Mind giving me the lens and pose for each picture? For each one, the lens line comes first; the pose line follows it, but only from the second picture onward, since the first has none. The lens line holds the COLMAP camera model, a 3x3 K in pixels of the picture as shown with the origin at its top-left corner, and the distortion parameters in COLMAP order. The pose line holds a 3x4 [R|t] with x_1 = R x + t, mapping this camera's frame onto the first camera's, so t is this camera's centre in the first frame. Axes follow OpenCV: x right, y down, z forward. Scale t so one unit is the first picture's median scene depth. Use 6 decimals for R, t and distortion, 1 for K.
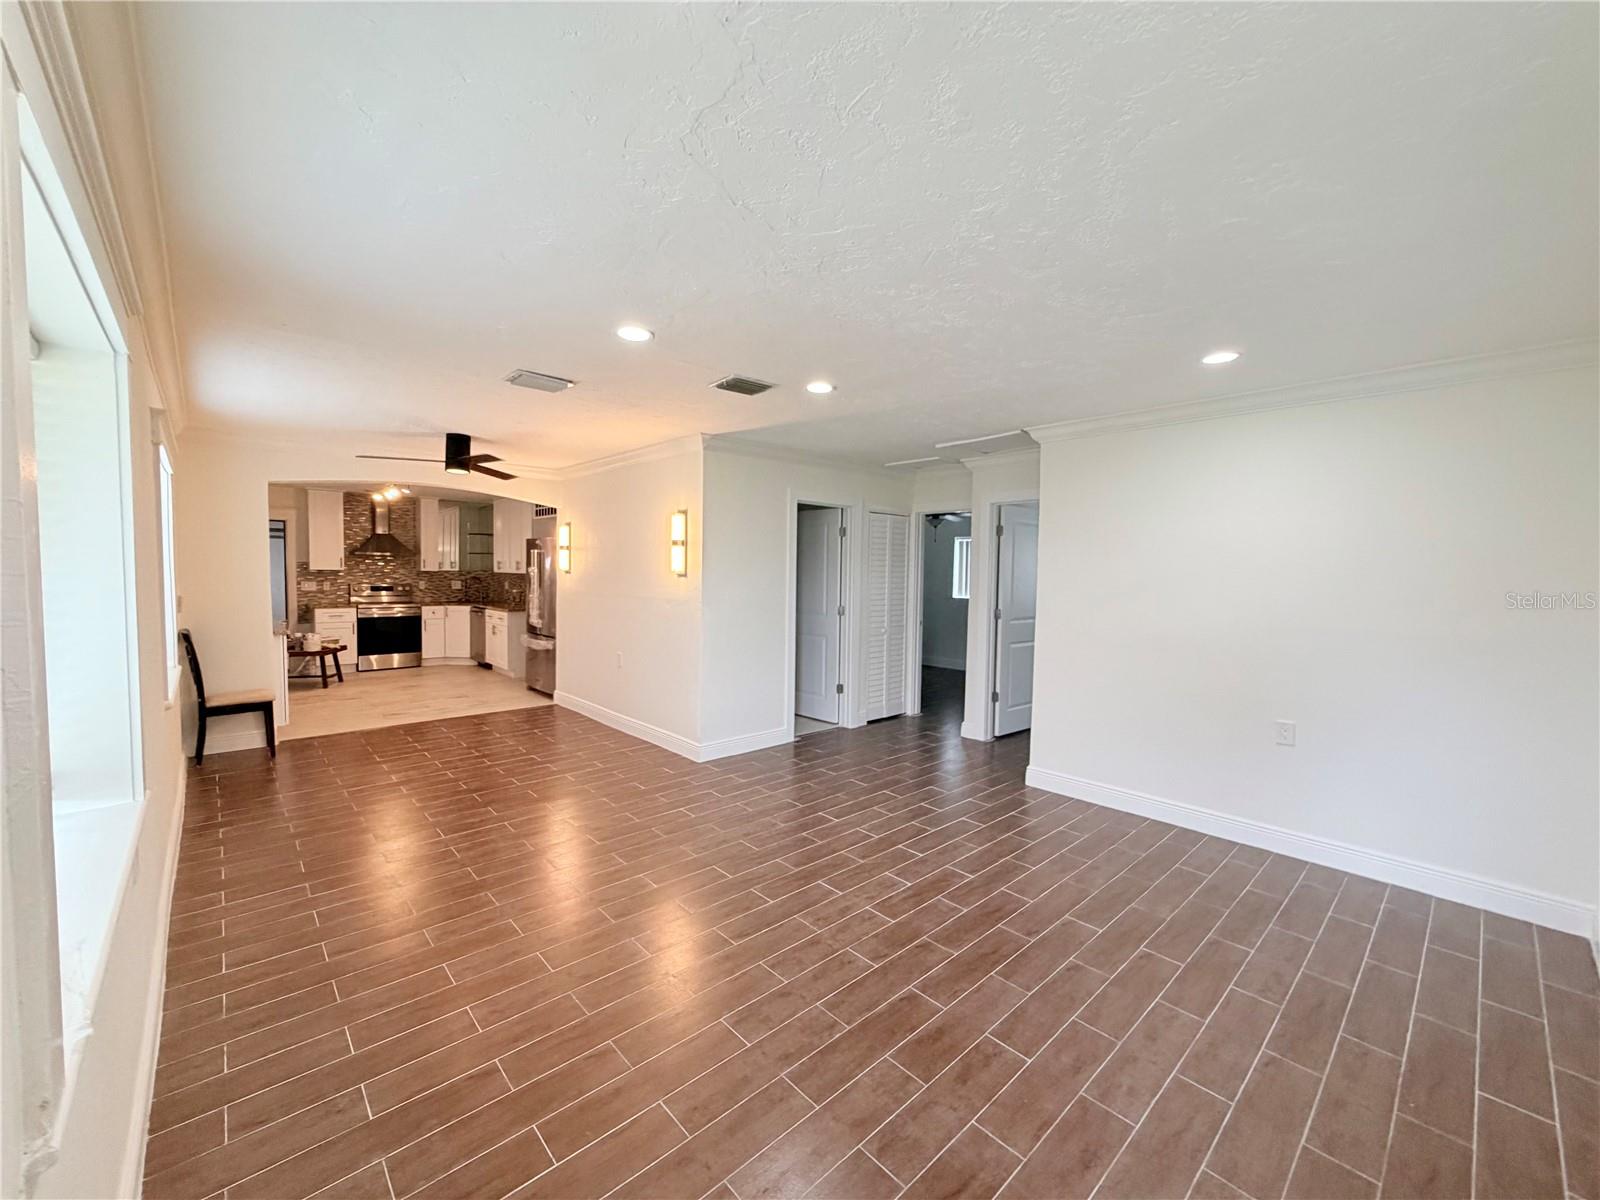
lens RADIAL K [[642.8, 0, 800.0], [0, 642.8, 600.0], [0, 0, 1]] dist [-0.000183, -0.000034]
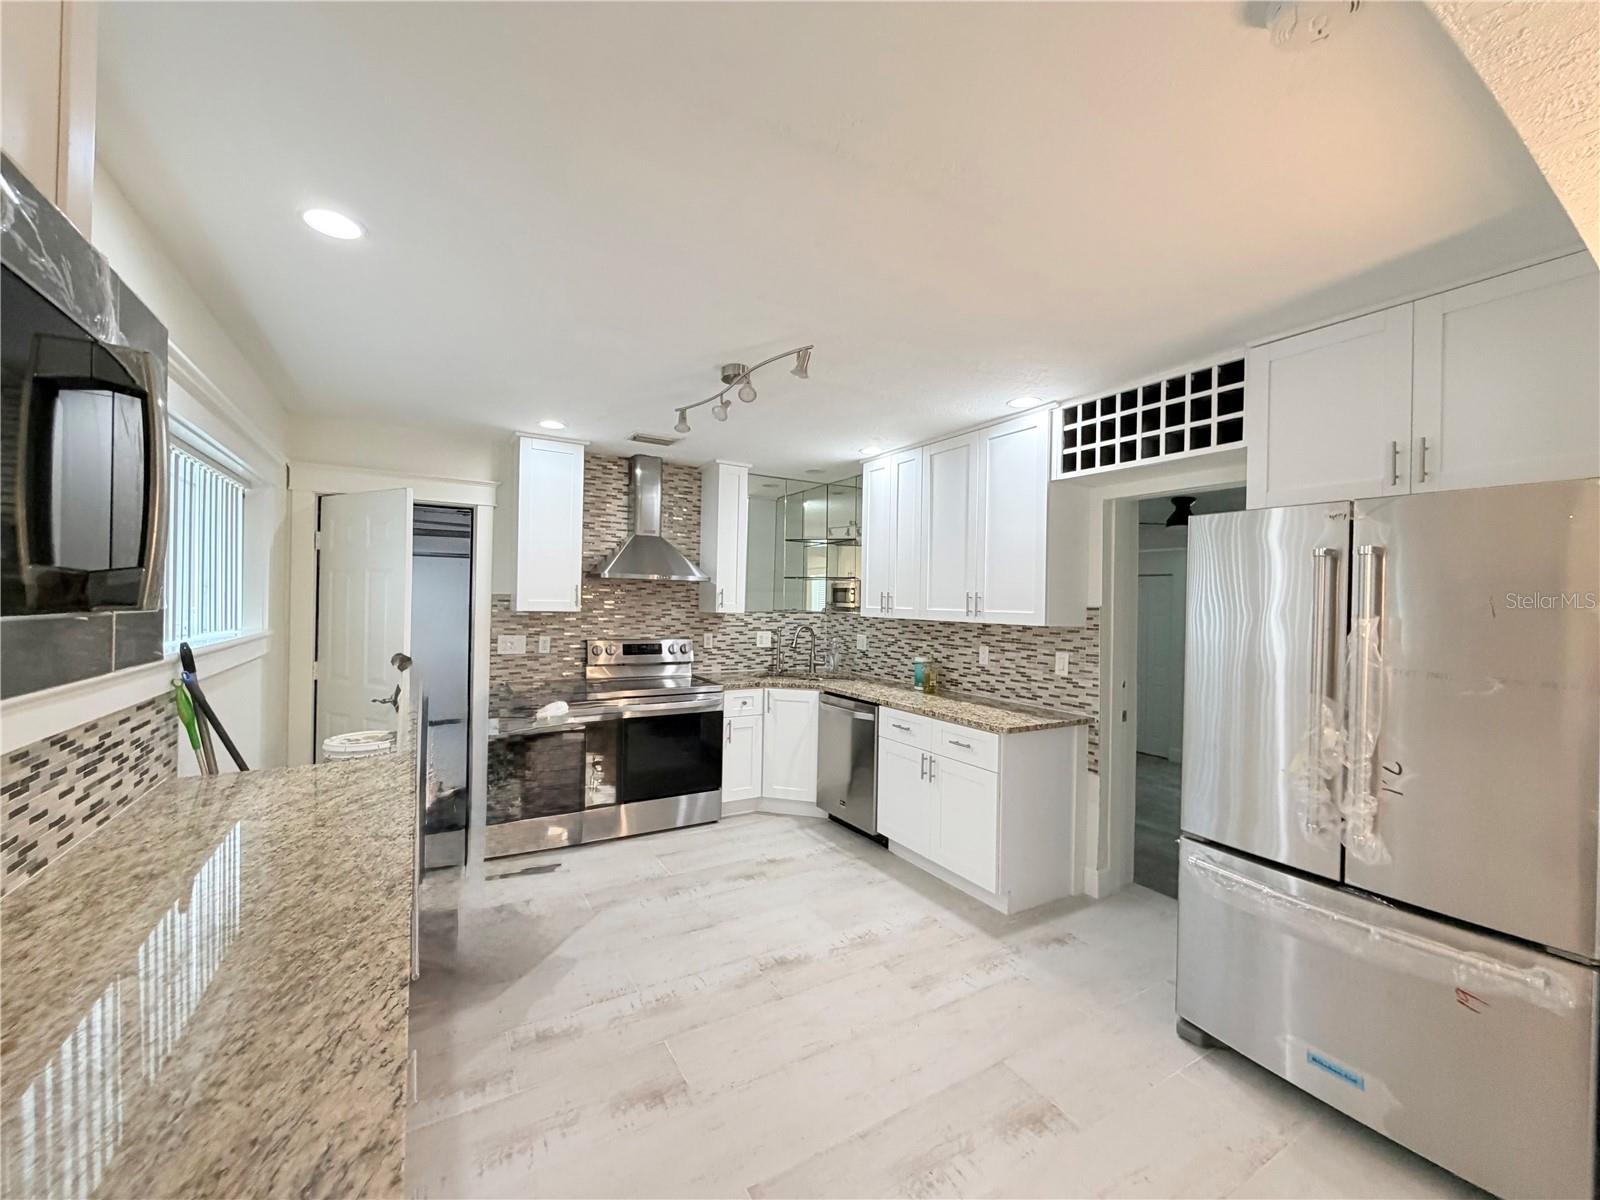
lens RADIAL K [[642.8, 0, 800.0], [0, 642.8, 600.0], [0, 0, 1]] dist [-0.000183, -0.000034]
pose [[0.977955, 0.002995, -0.208793, -0.449936], [-0.014079, 0.998567, -0.051623, -0.032842], [0.208339, 0.053424, 0.976596, 0.570316]]
